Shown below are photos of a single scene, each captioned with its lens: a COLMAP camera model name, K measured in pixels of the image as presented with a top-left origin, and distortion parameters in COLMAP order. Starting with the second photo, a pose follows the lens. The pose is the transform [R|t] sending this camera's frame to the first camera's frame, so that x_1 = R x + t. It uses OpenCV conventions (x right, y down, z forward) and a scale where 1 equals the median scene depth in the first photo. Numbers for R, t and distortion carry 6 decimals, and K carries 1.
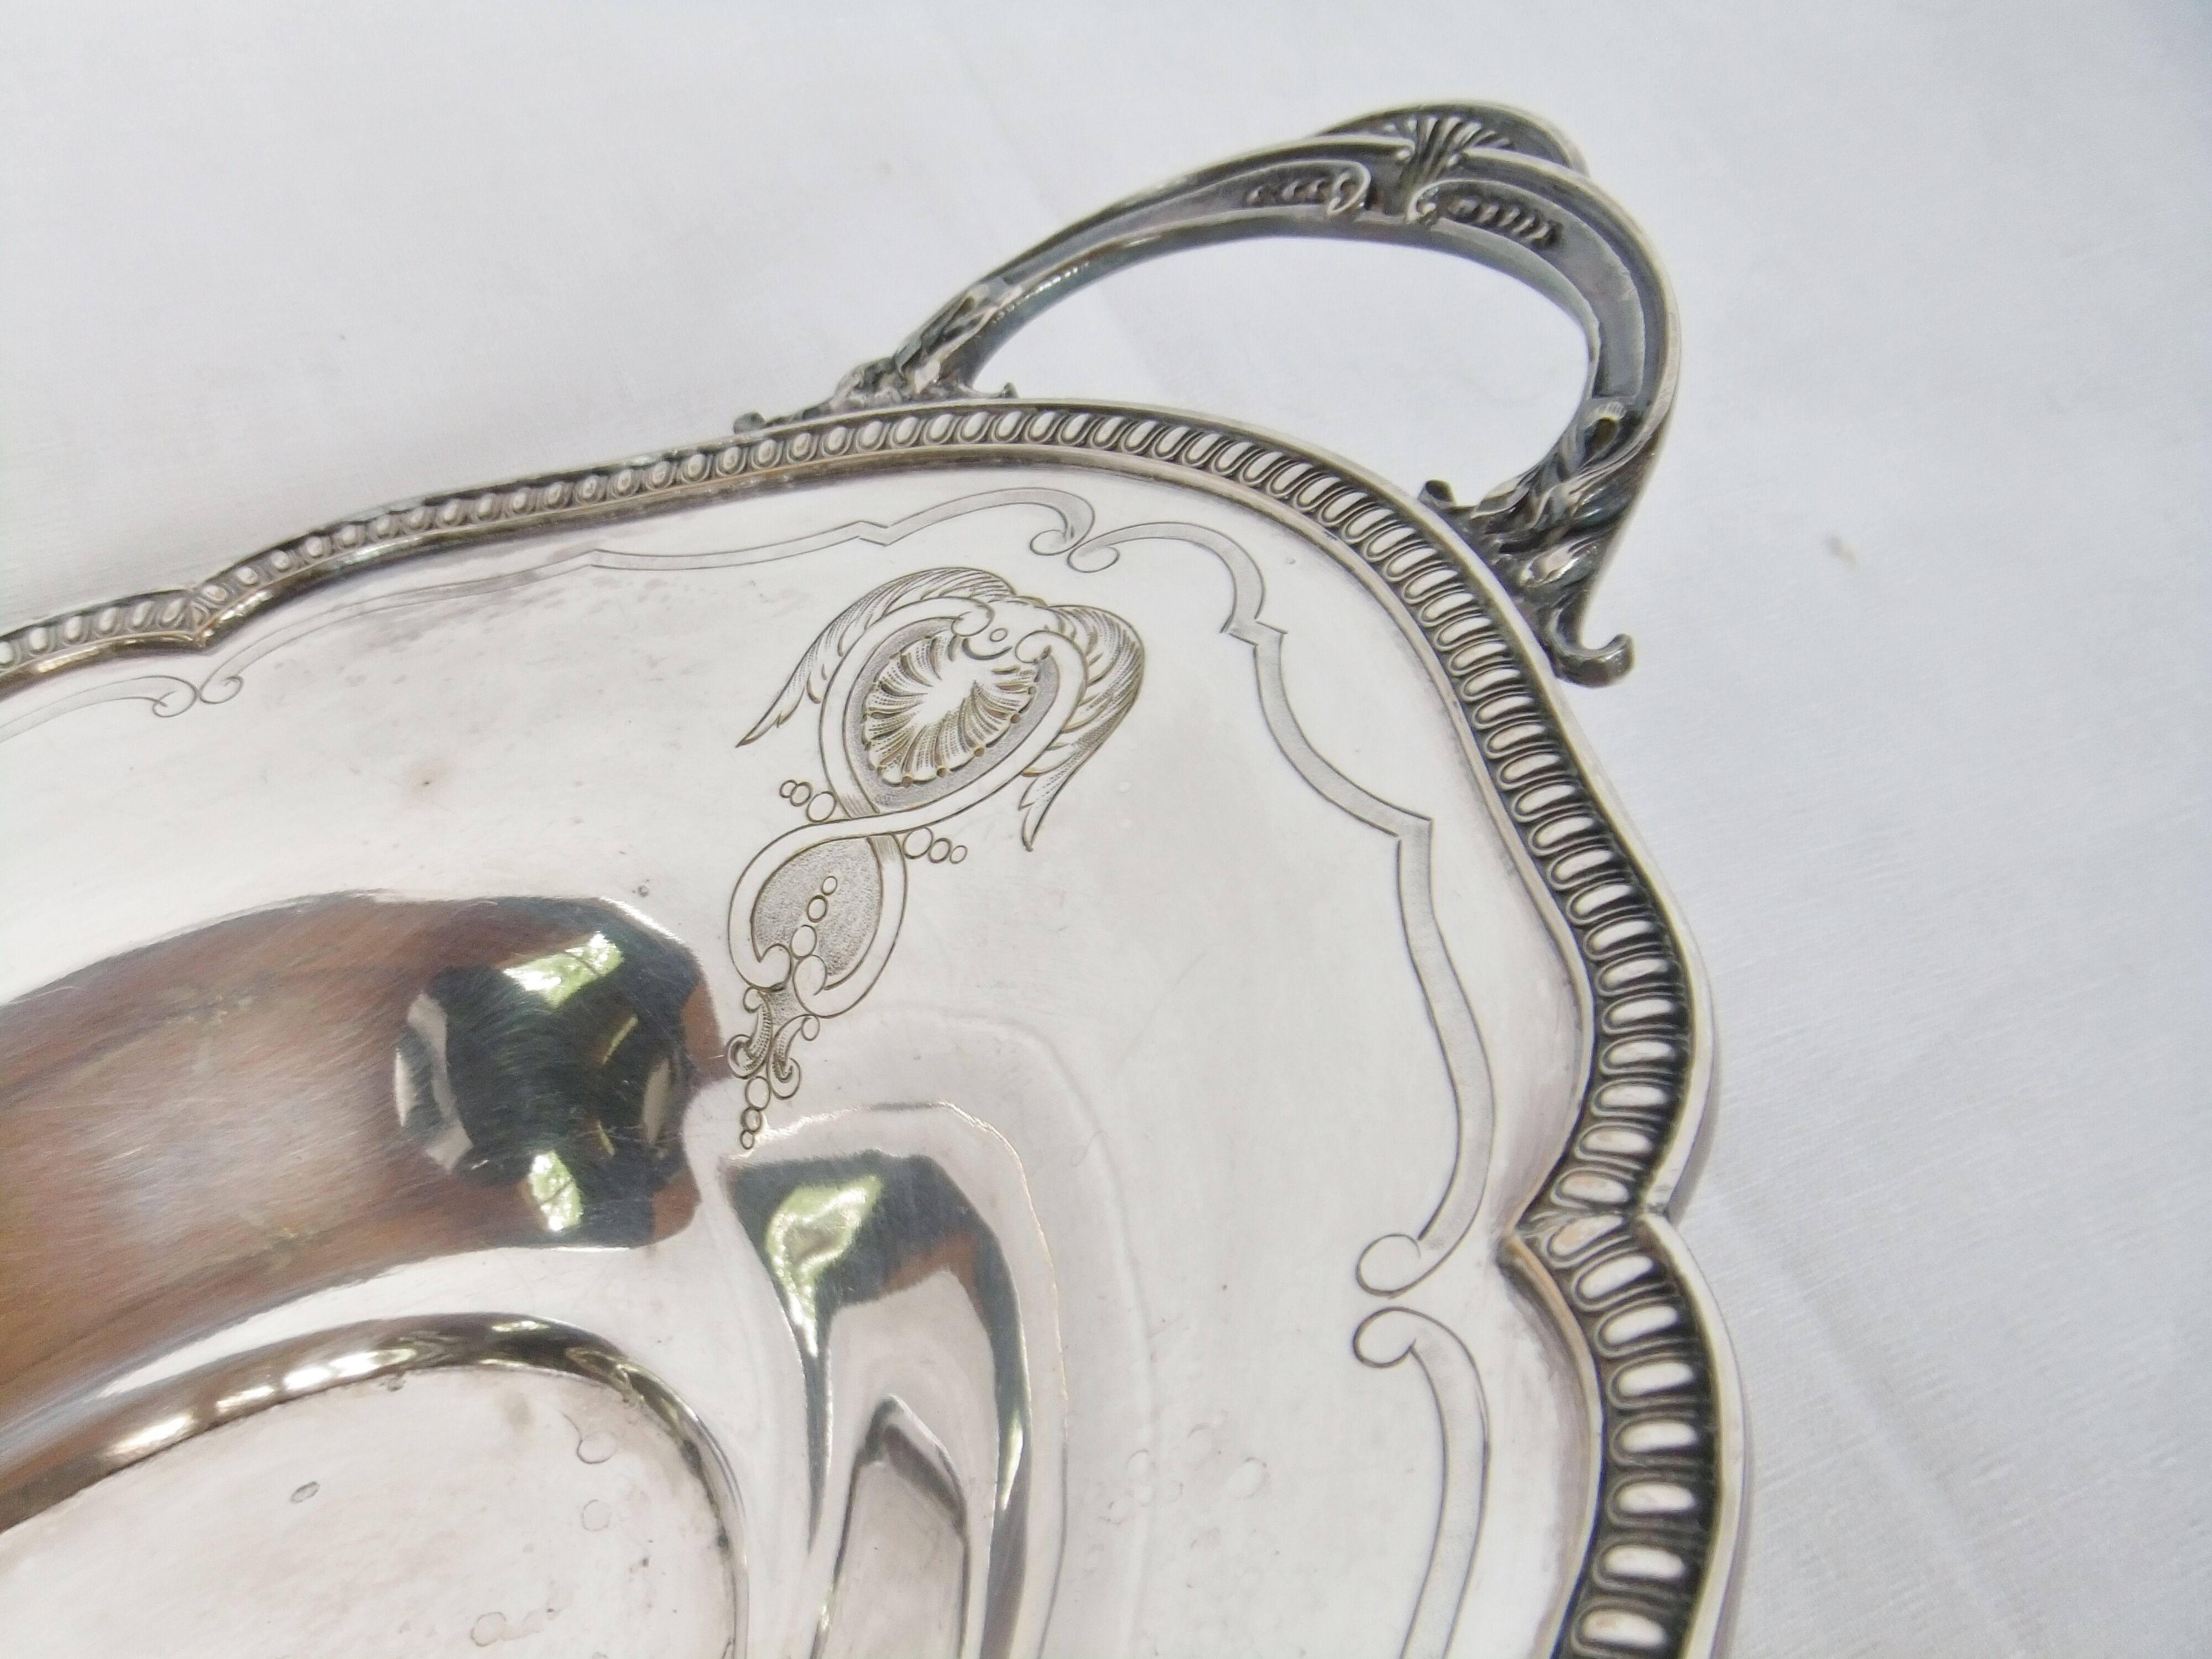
lens RADIAL K [[2303.1, 0, 1106.0], [0, 2303.1, 829.5], [0, 0, 1]] dist [-0.068736, 0.006199]
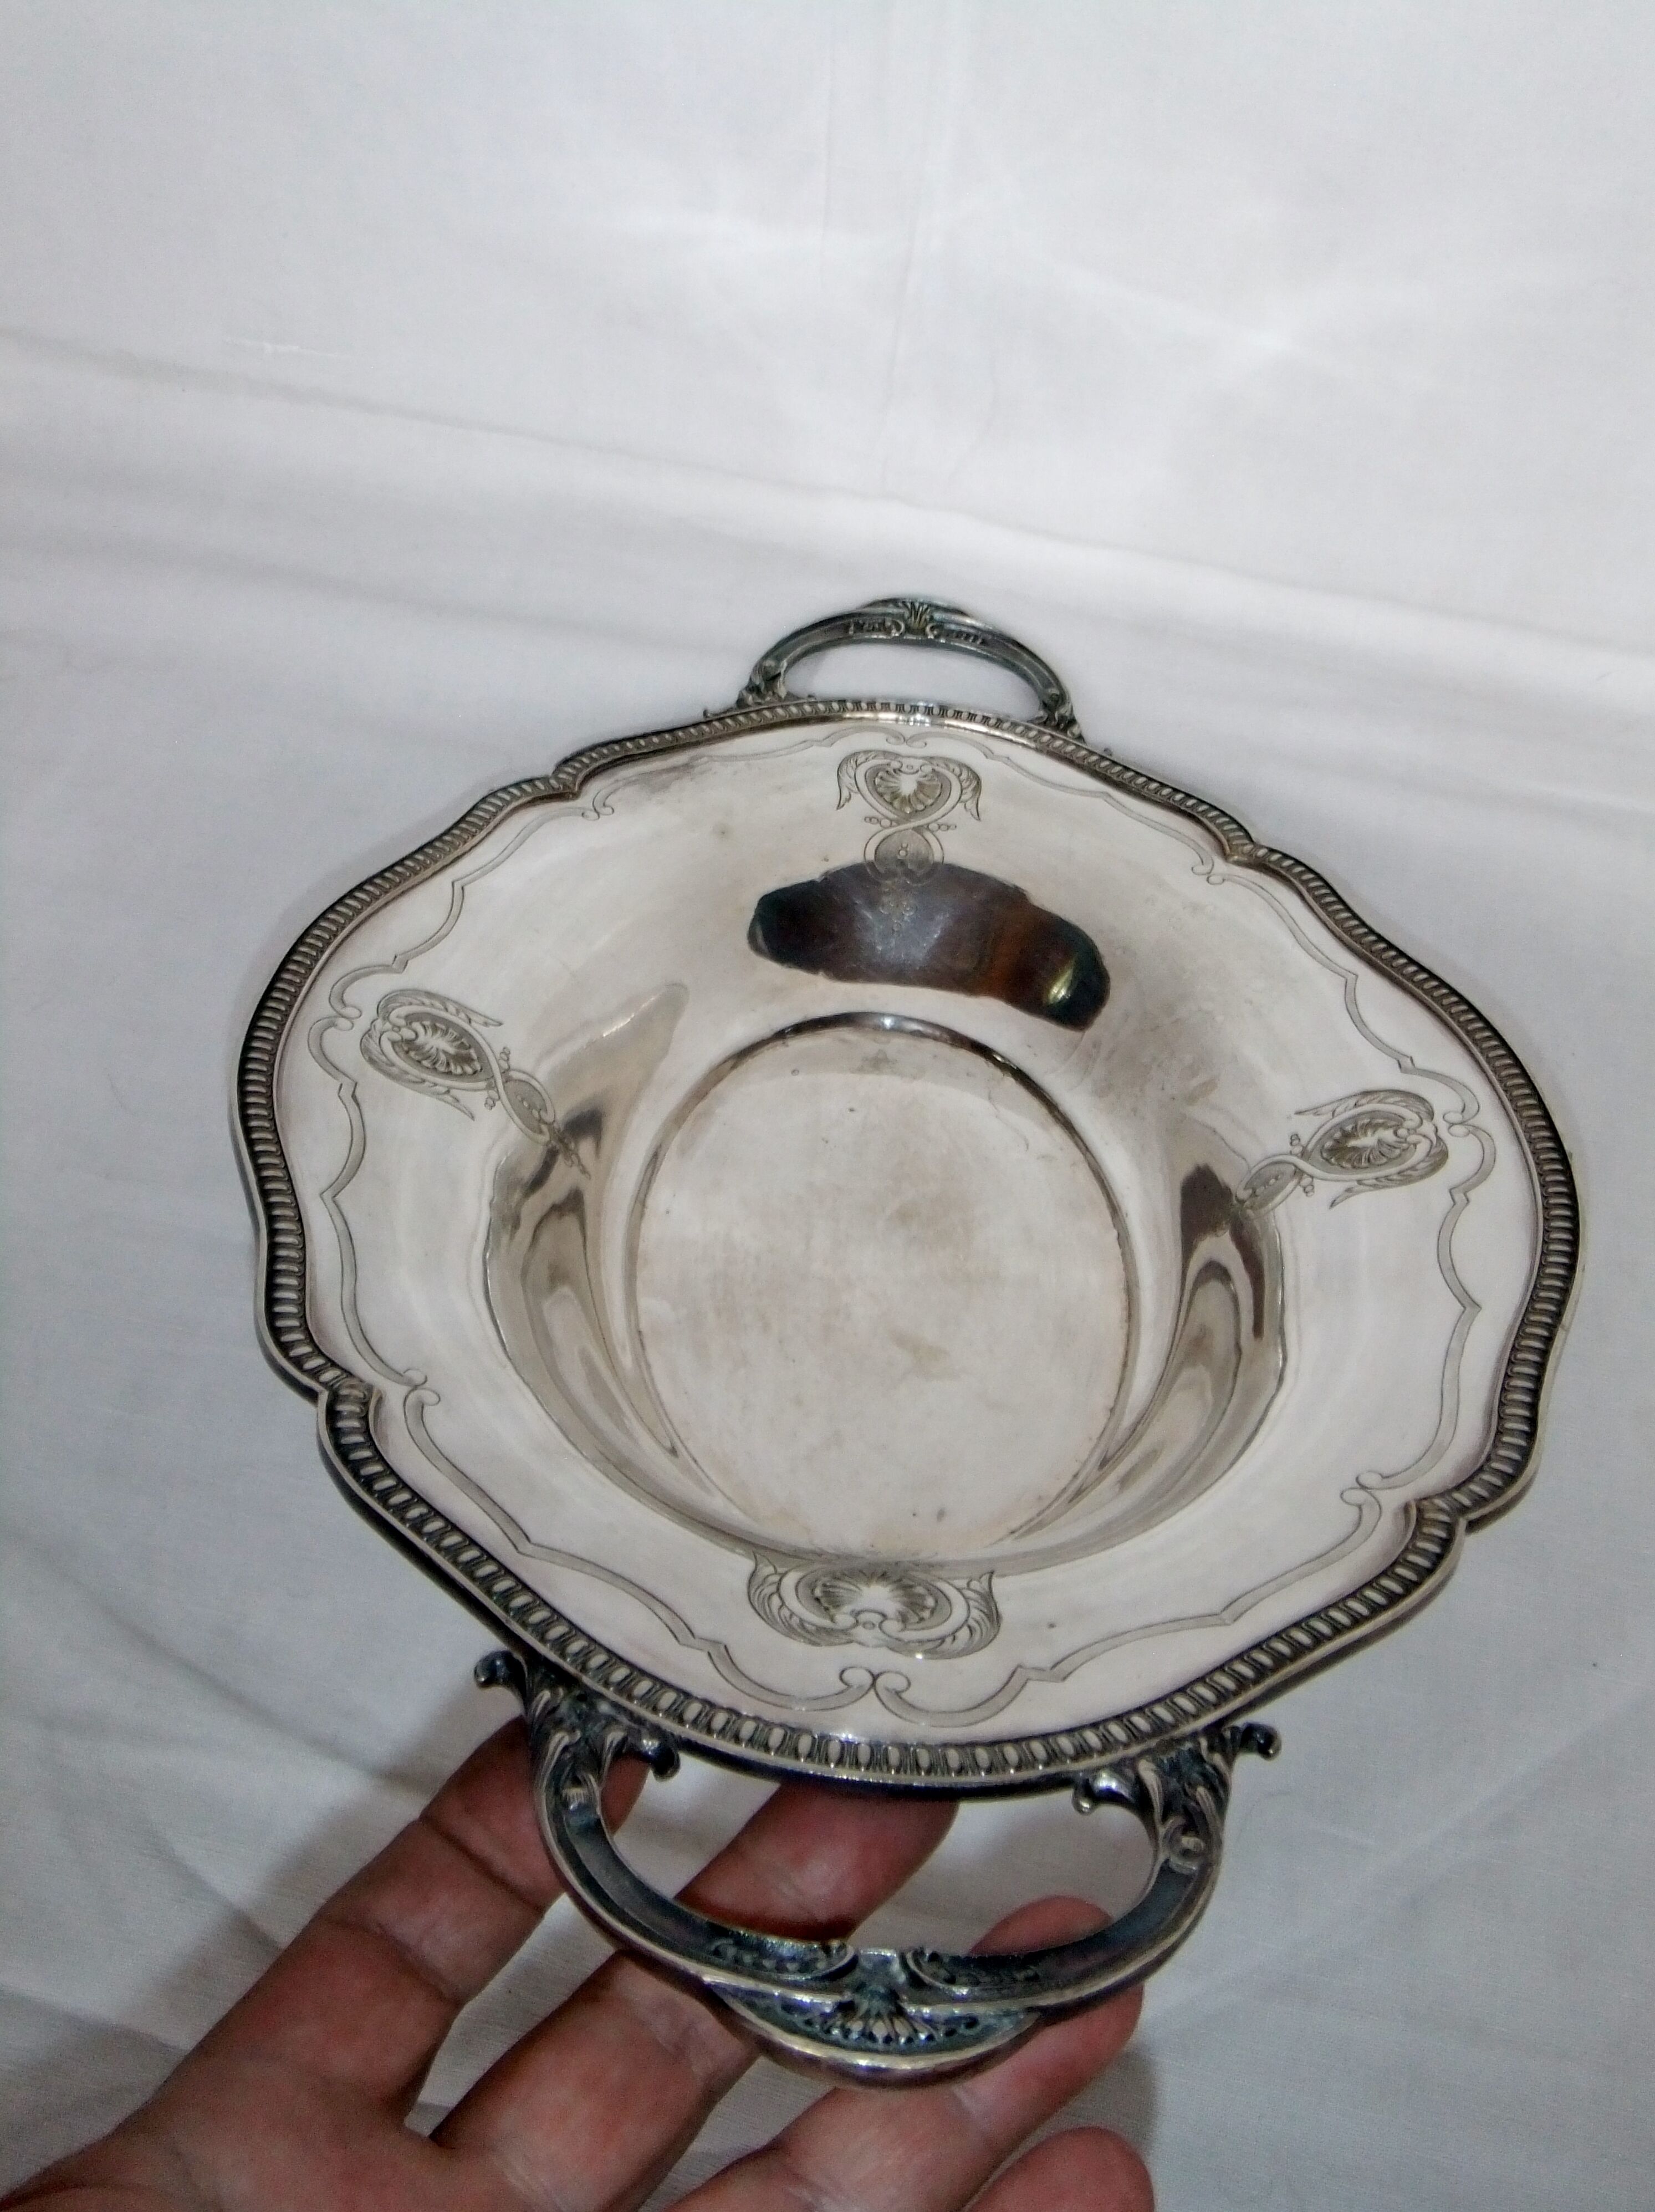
lens RADIAL K [[2191.8, 0, 784.3], [0, 2191.8, 1109.7], [0, 0, 1]] dist [-0.017305, 0.006514]
pose [[0.750524, -0.104746, 0.652489, -1.976131], [0.177779, 0.982962, -0.046693, 0.433954], [-0.636481, 0.151043, 0.756359, -0.914535]]
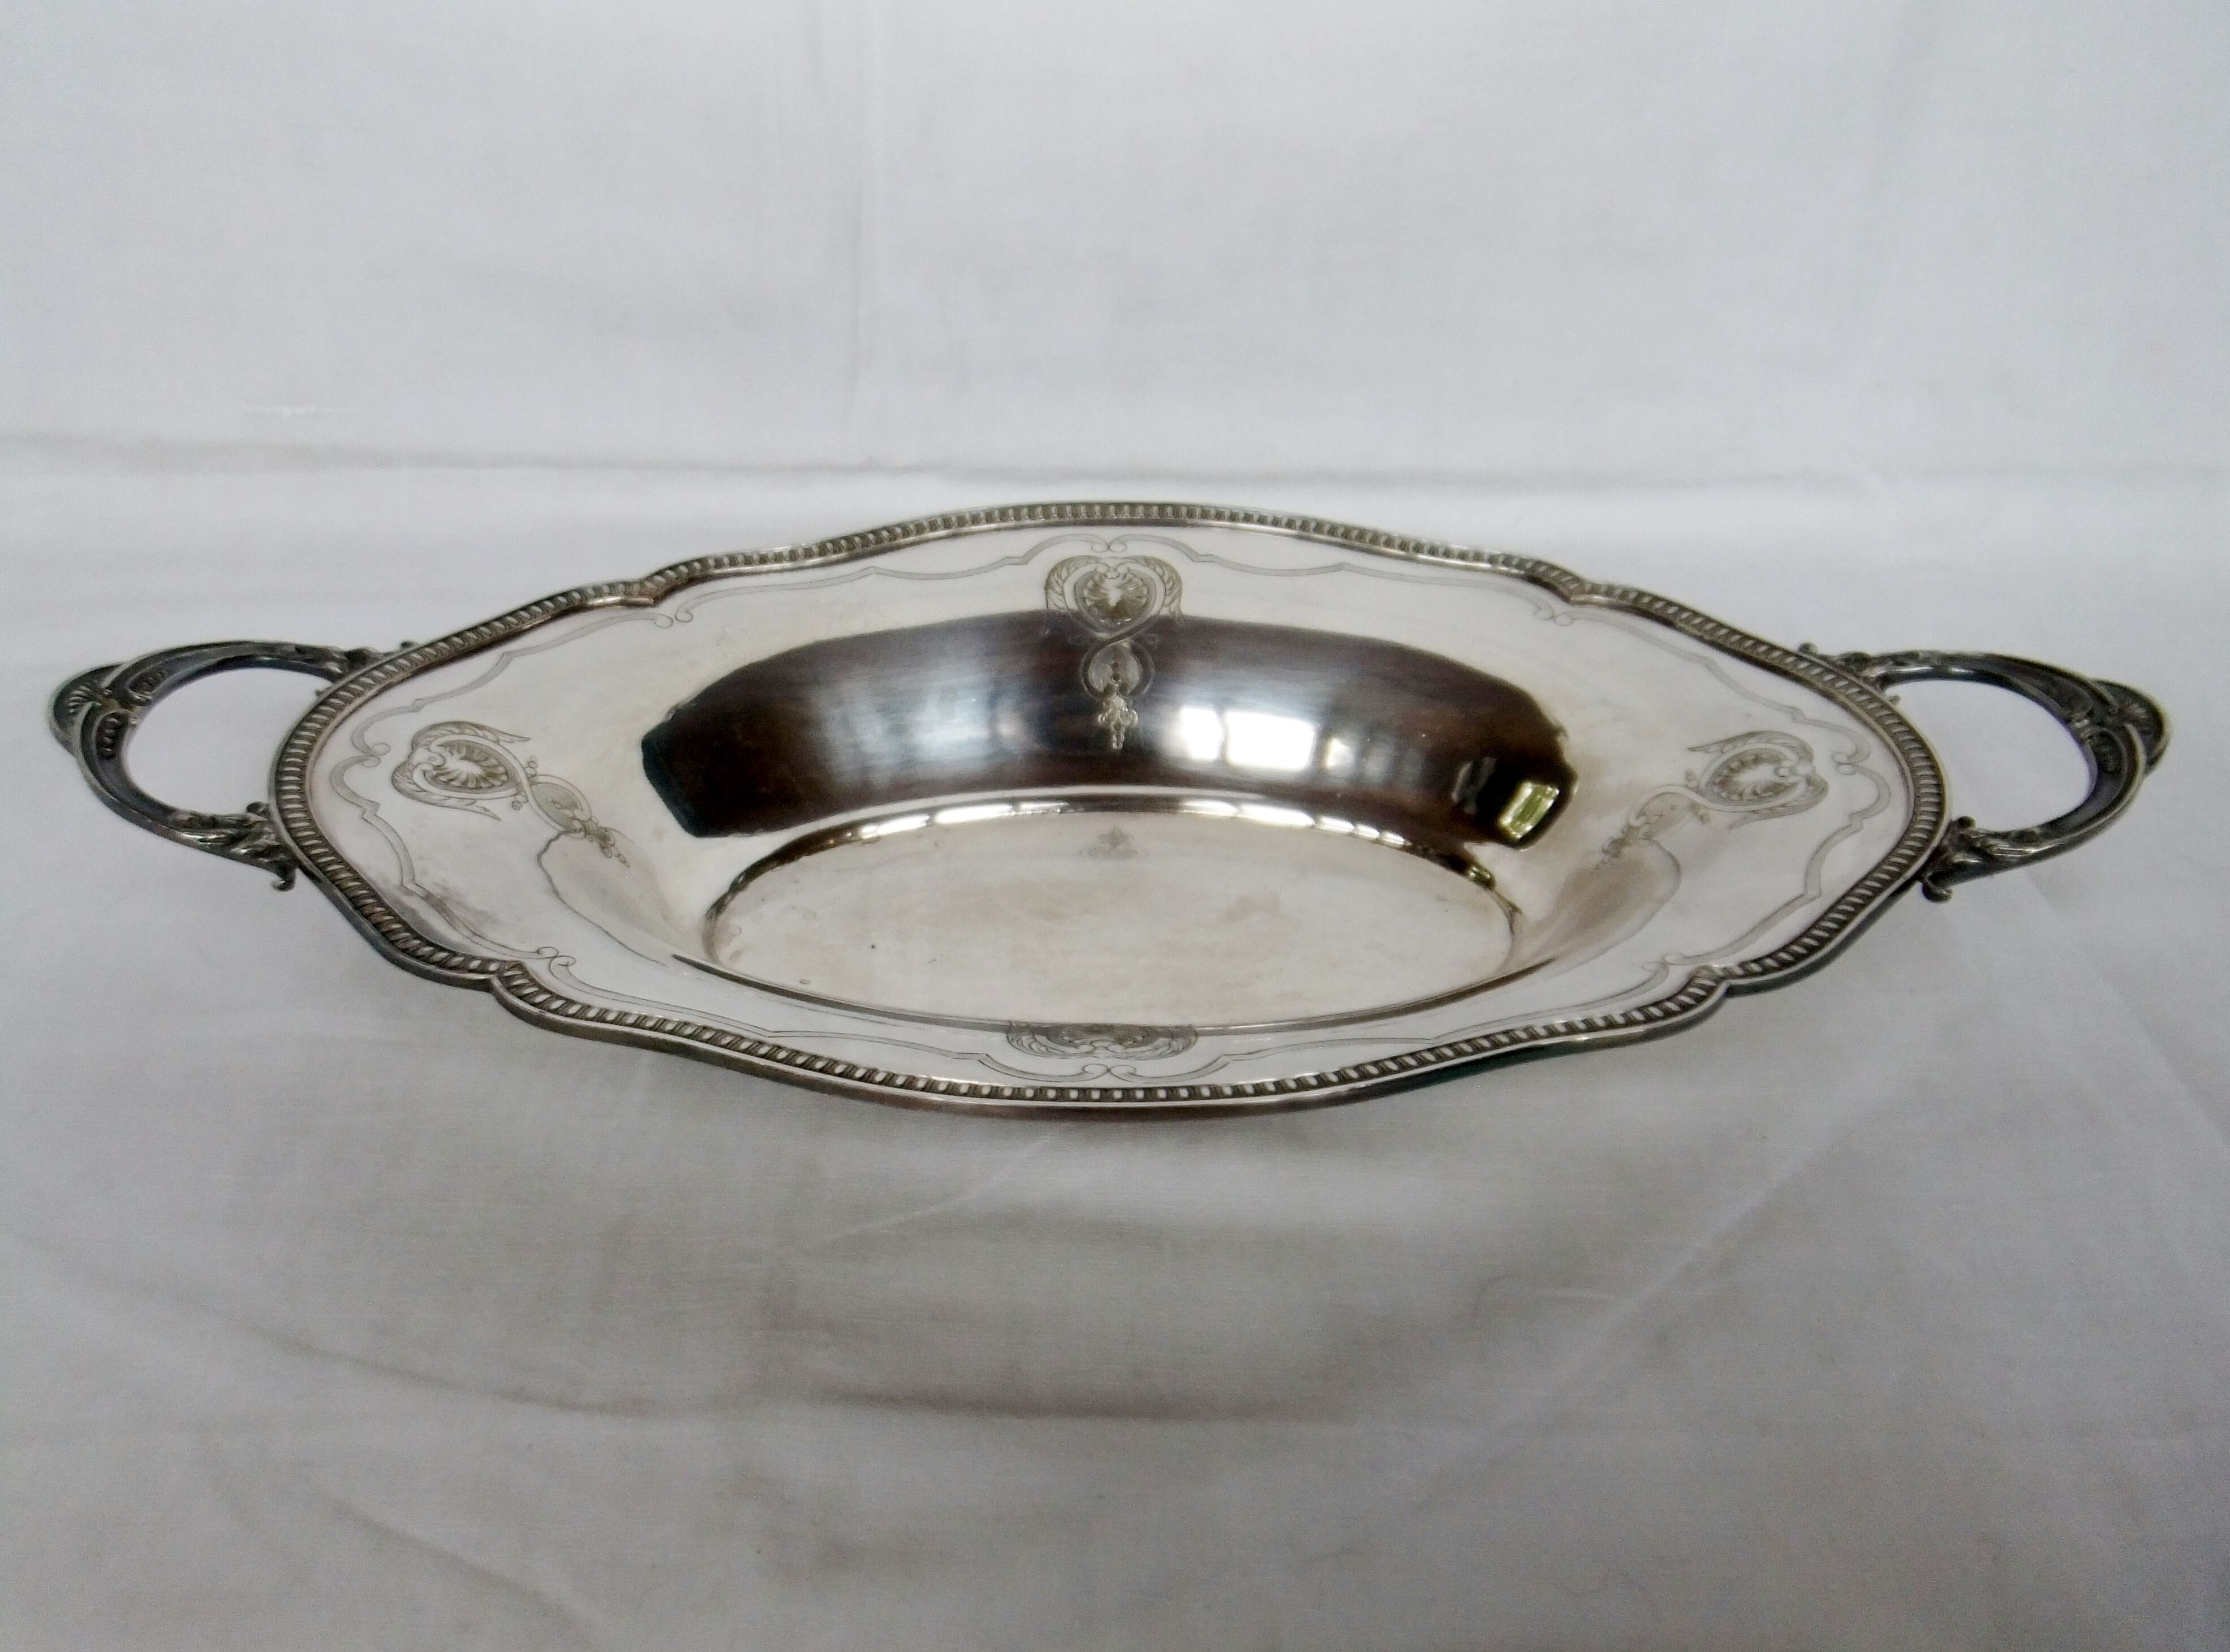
lens RADIAL K [[2350.8, 0, 1124.9], [0, 2350.8, 870.6], [0, 0, 1]] dist [-0.017732, 0.017979]
pose [[-0.660369, -0.226142, 0.716081, -2.348064], [0.542491, 0.515697, 0.663144, -1.276587], [-0.519245, 0.826388, -0.217870, 1.232158]]
